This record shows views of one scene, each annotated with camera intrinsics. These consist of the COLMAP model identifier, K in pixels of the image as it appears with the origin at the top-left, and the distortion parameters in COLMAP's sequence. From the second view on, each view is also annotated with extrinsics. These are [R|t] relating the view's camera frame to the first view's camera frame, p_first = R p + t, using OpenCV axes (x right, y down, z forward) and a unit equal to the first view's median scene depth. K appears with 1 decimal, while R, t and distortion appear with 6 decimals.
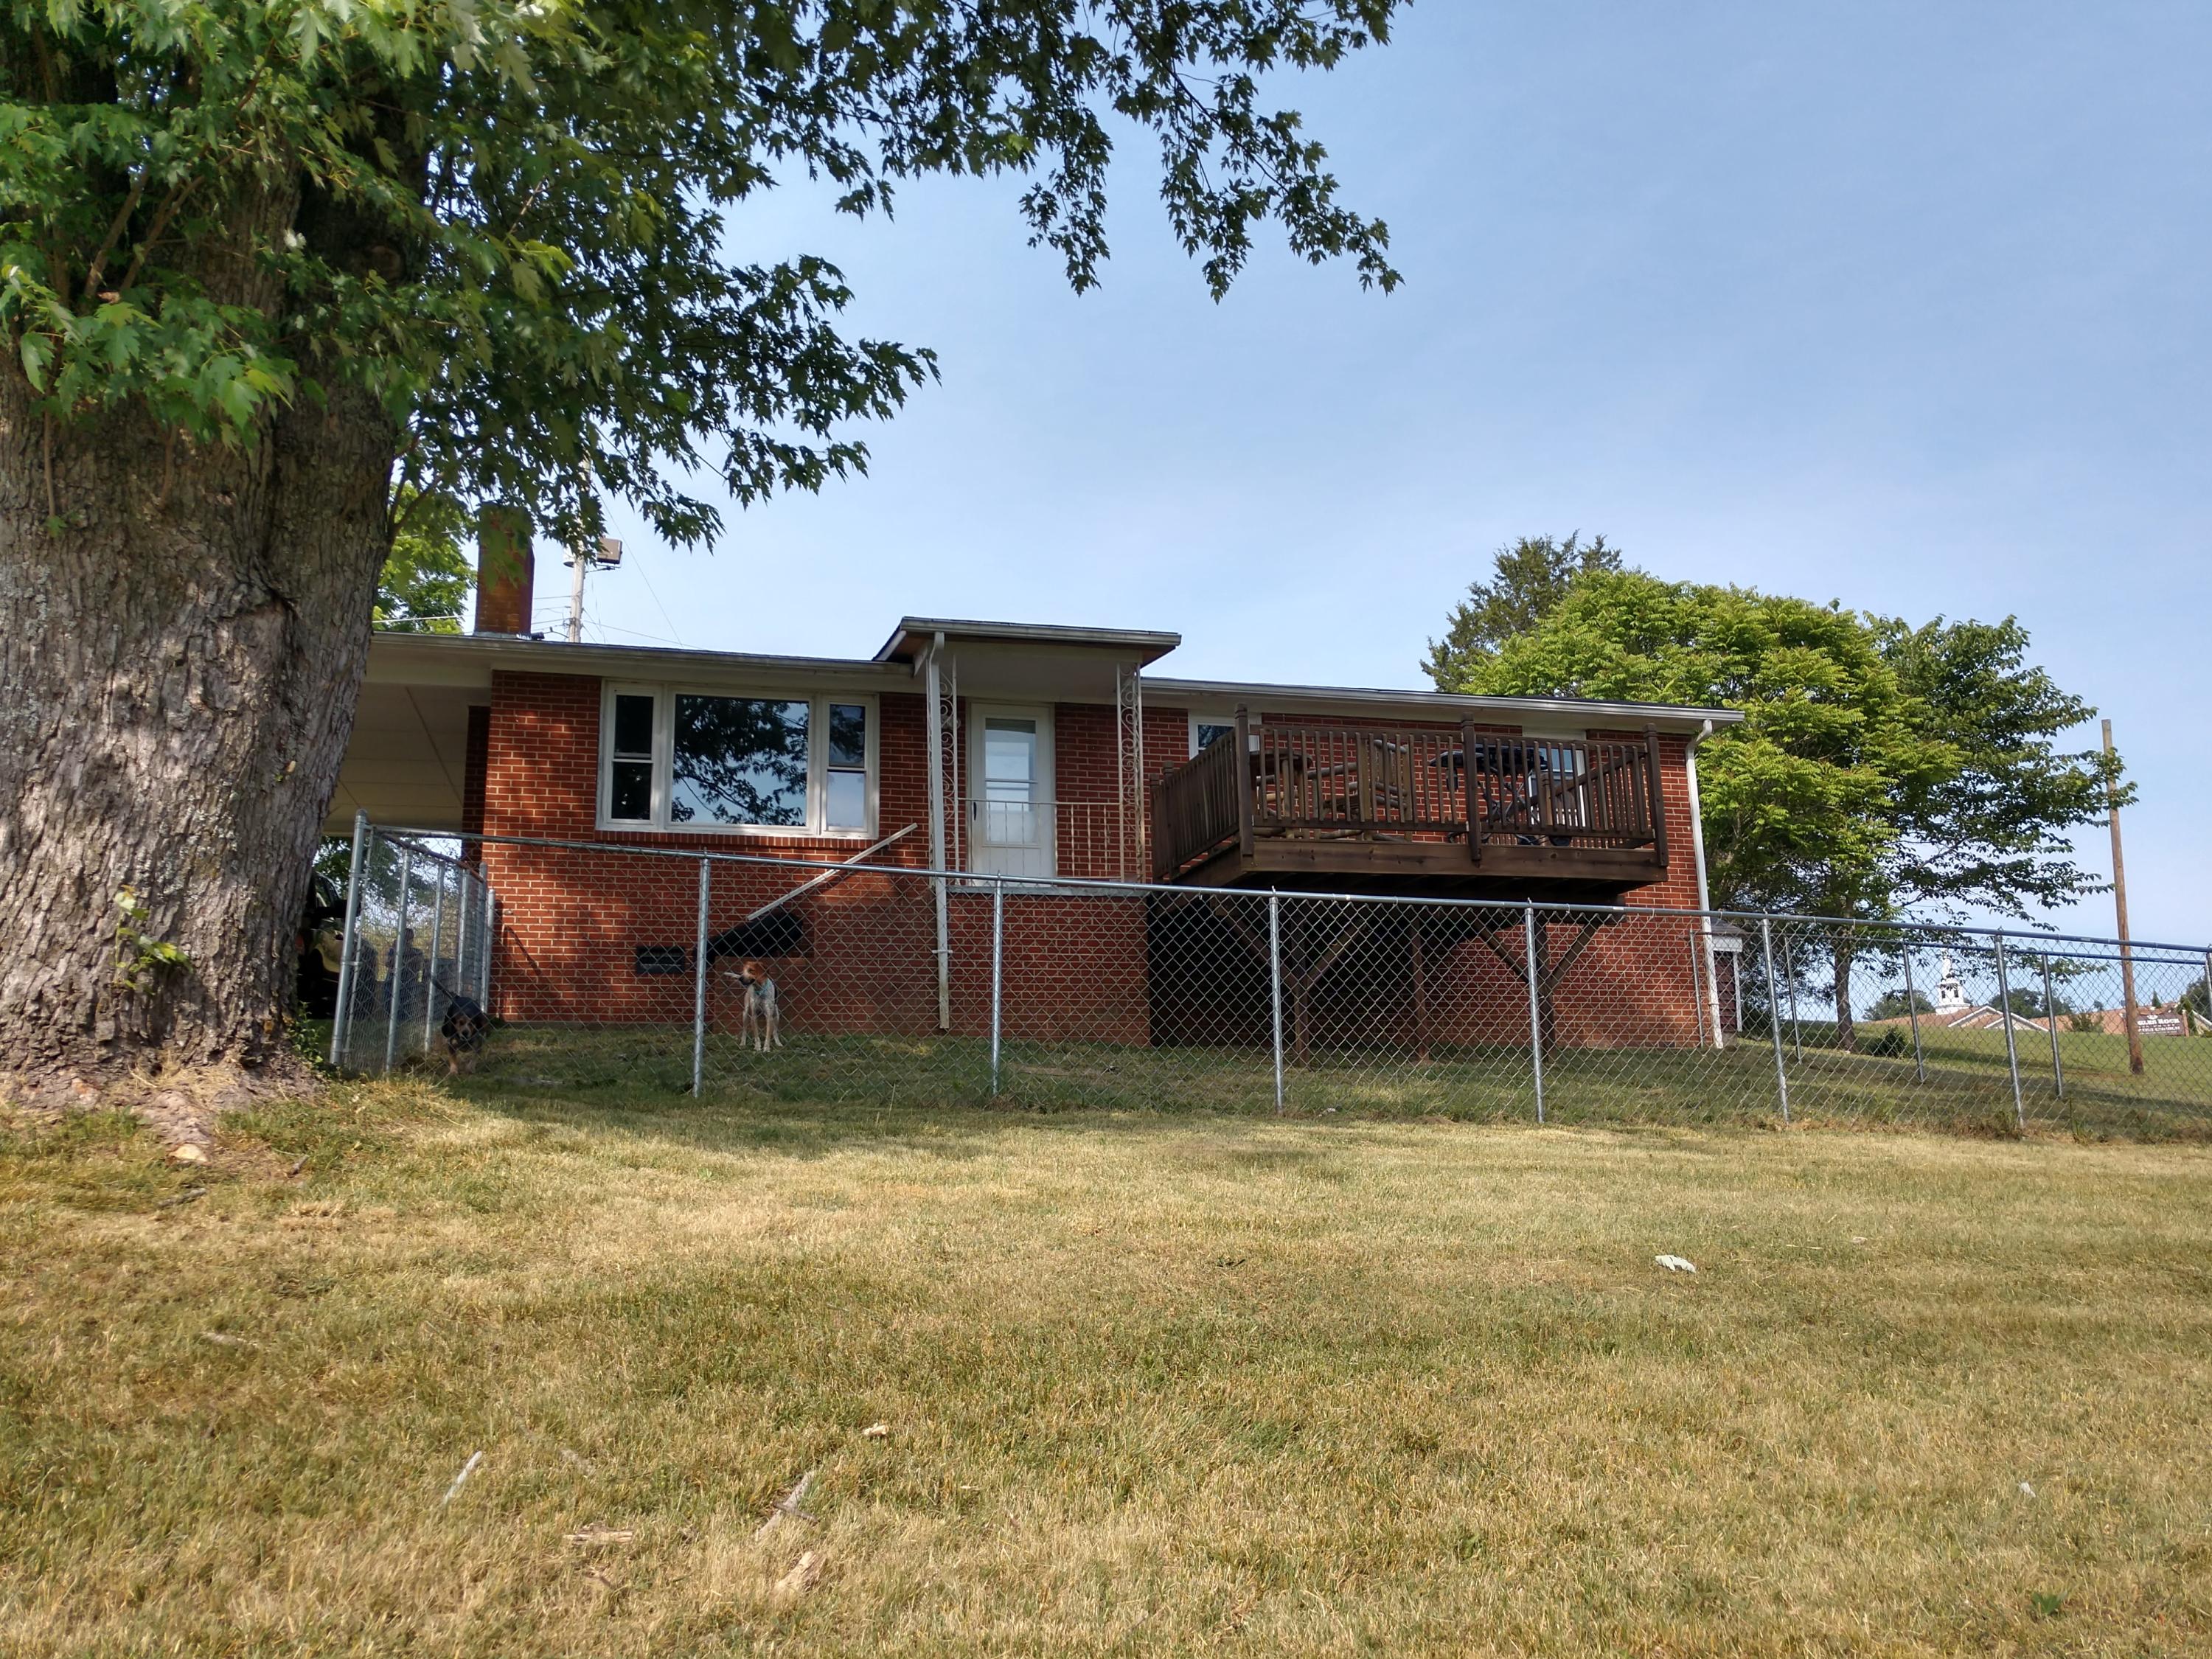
lens RADIAL K [[1686.6, 0, 1101.7], [0, 1686.6, 835.2], [0, 0, 1]] dist [0.013976, 0.004384]
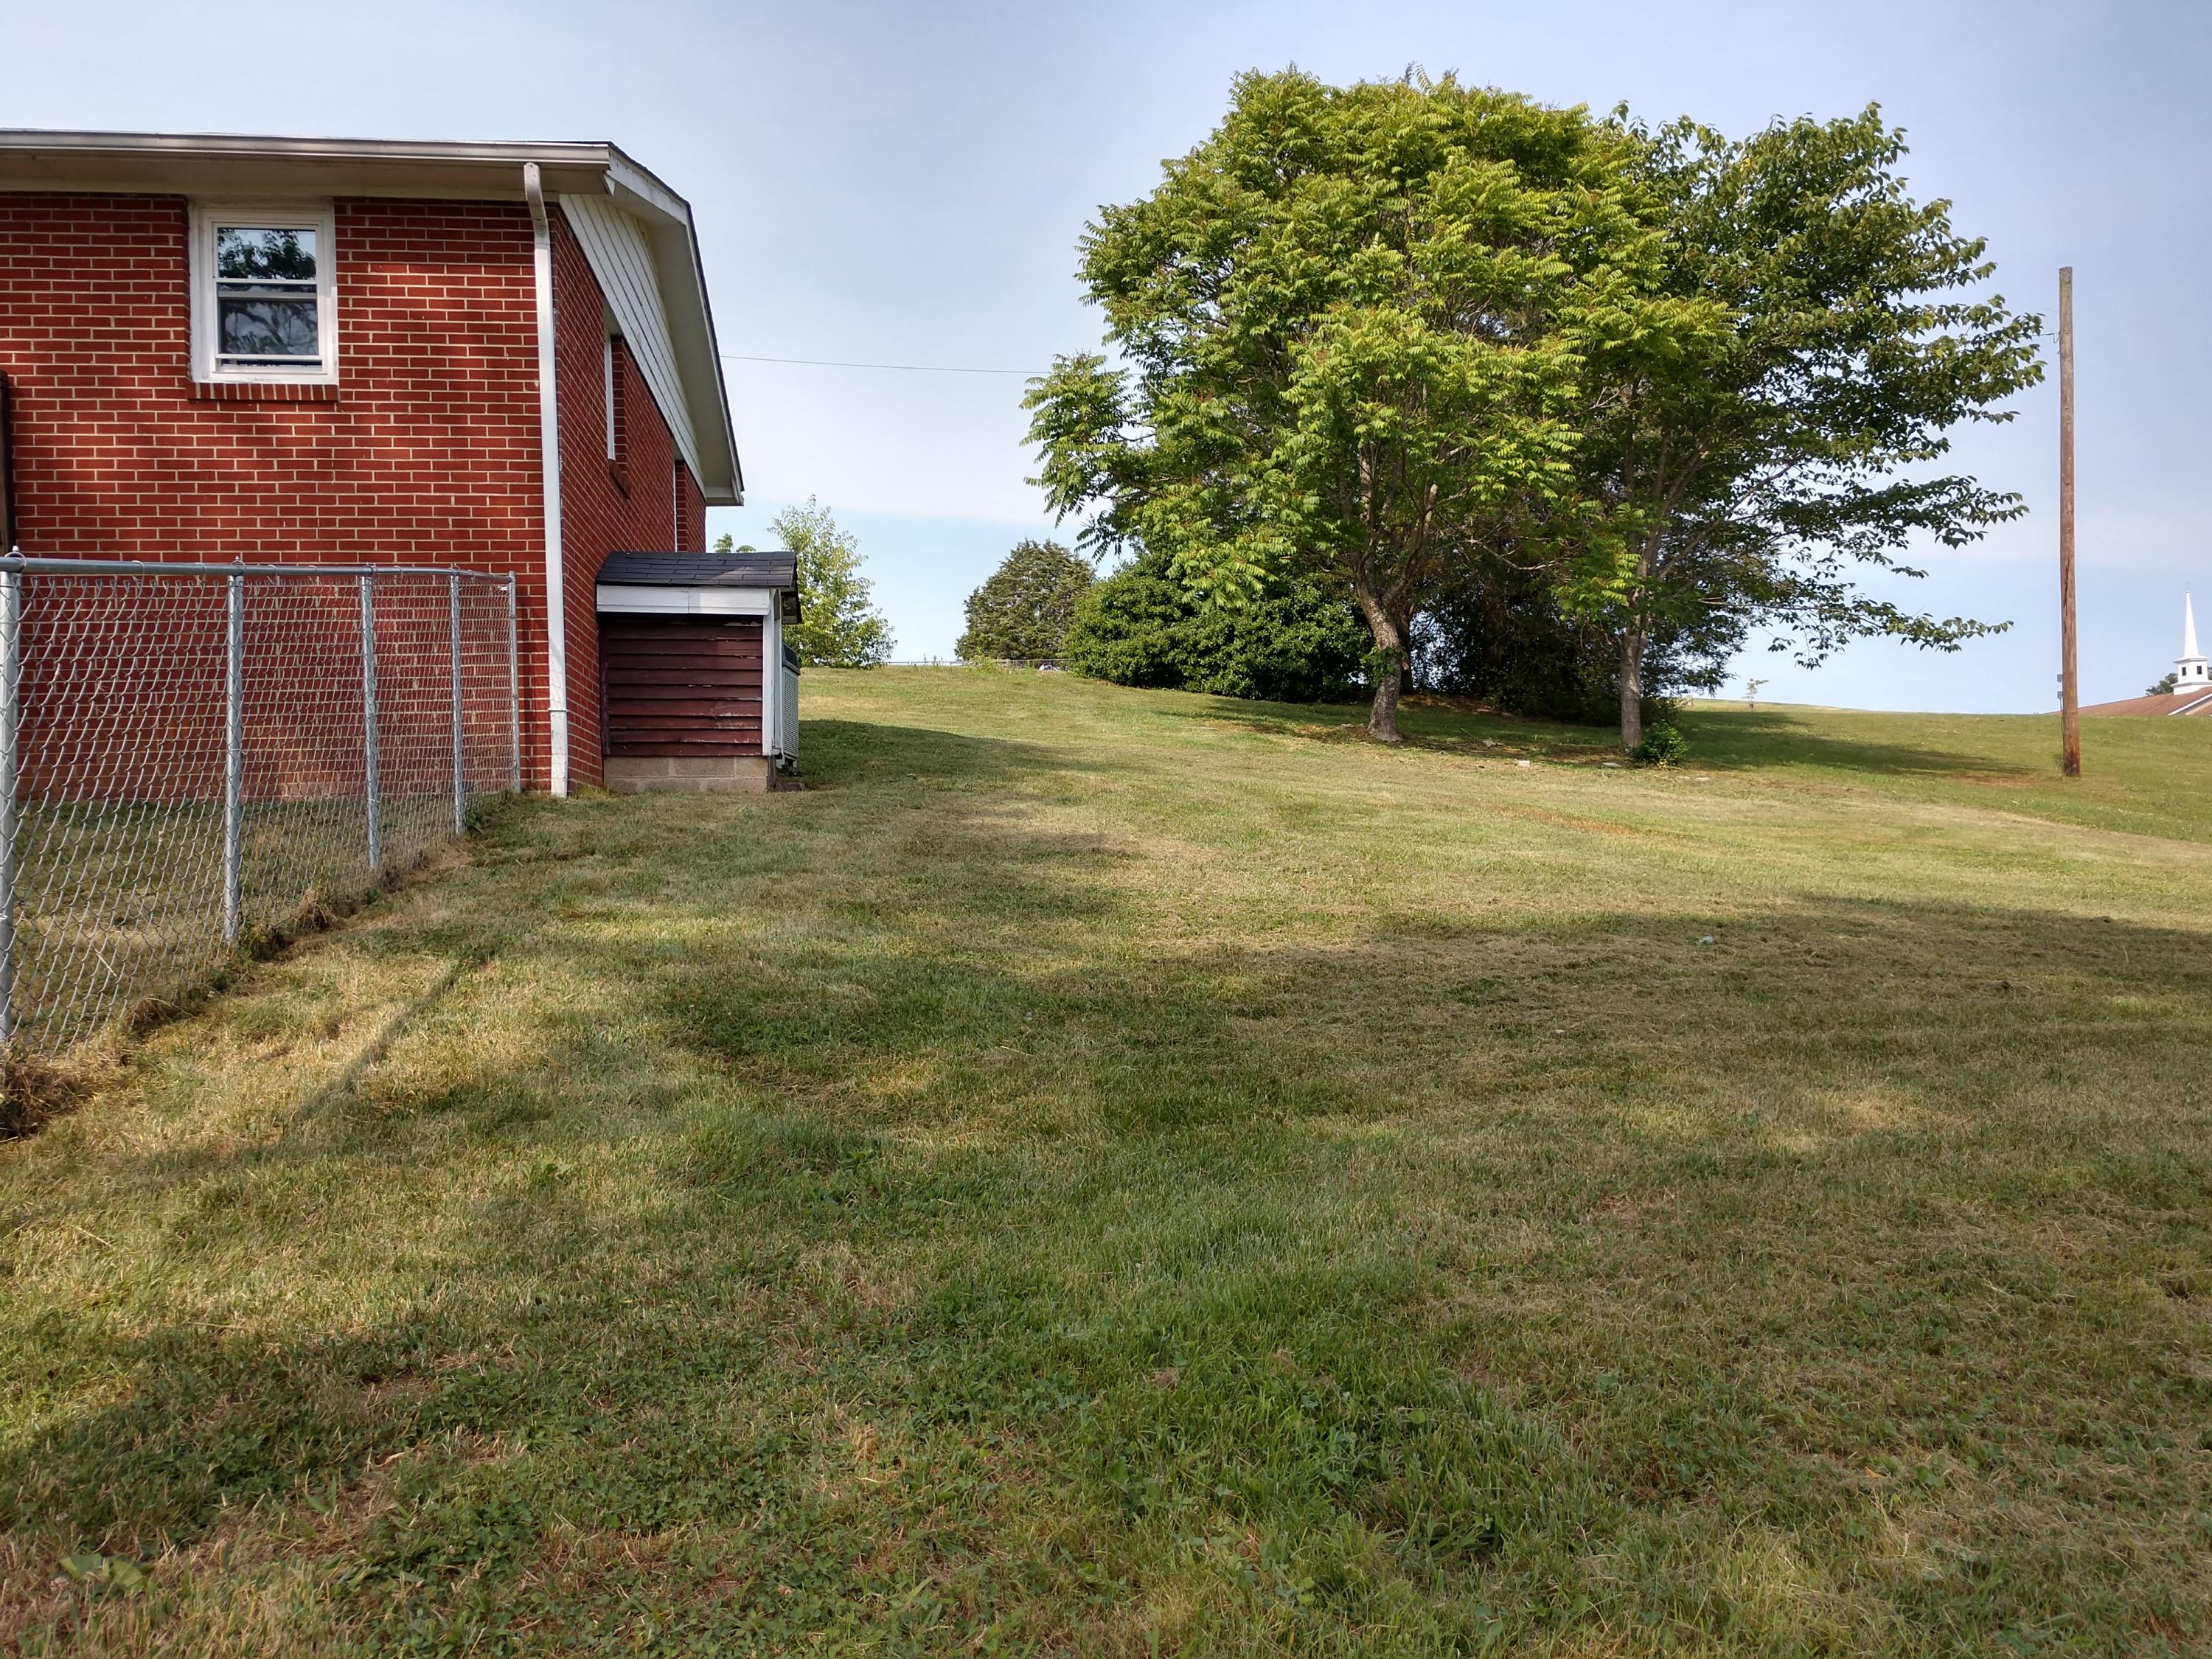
lens RADIAL K [[1686.6, 0, 1101.7], [0, 1686.6, 835.2], [0, 0, 1]] dist [0.013976, 0.004384]
pose [[0.995287, -0.024207, -0.093901, 0.292721], [0.040688, 0.983227, 0.177789, 0.021685], [0.088022, -0.180772, 0.979578, 0.270357]]
